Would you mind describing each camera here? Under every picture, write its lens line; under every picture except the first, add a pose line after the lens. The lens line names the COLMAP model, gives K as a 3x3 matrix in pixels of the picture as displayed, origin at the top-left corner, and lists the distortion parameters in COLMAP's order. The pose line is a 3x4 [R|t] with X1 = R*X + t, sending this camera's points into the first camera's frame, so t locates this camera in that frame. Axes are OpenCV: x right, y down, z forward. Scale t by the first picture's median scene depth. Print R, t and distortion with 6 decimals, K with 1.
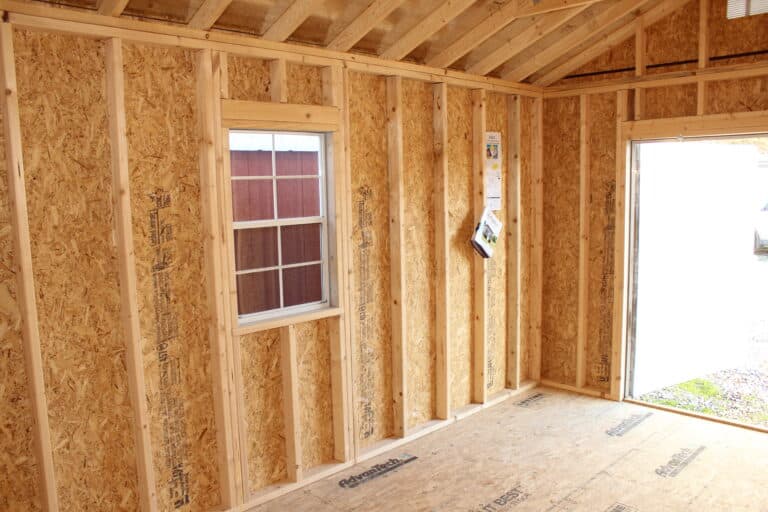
lens RADIAL K [[652.8, 0, 380.6], [0, 652.8, 269.2], [0, 0, 1]] dist [-0.143213, 0.161006]
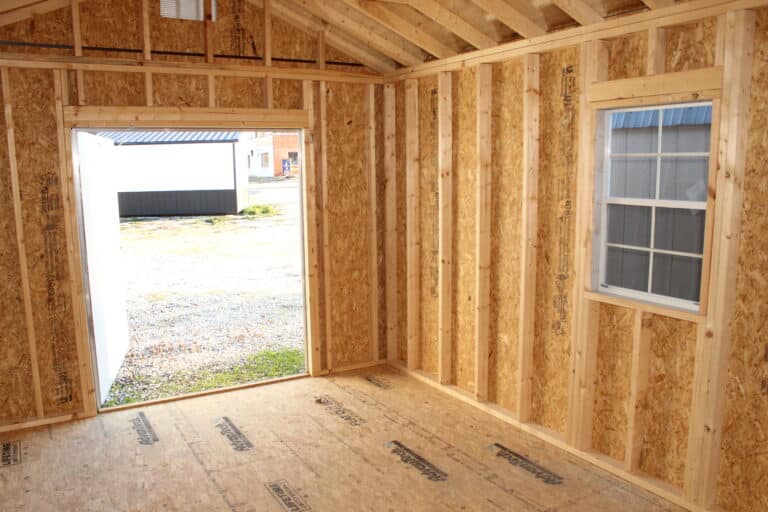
lens RADIAL K [[652.8, 0, 380.6], [0, 652.8, 269.2], [0, 0, 1]] dist [-0.143213, 0.161006]
pose [[0.275185, -0.139658, 0.951194, -0.378741], [0.136862, 0.985007, 0.105028, -0.041494], [-0.951600, 0.101280, 0.290172, 0.362267]]
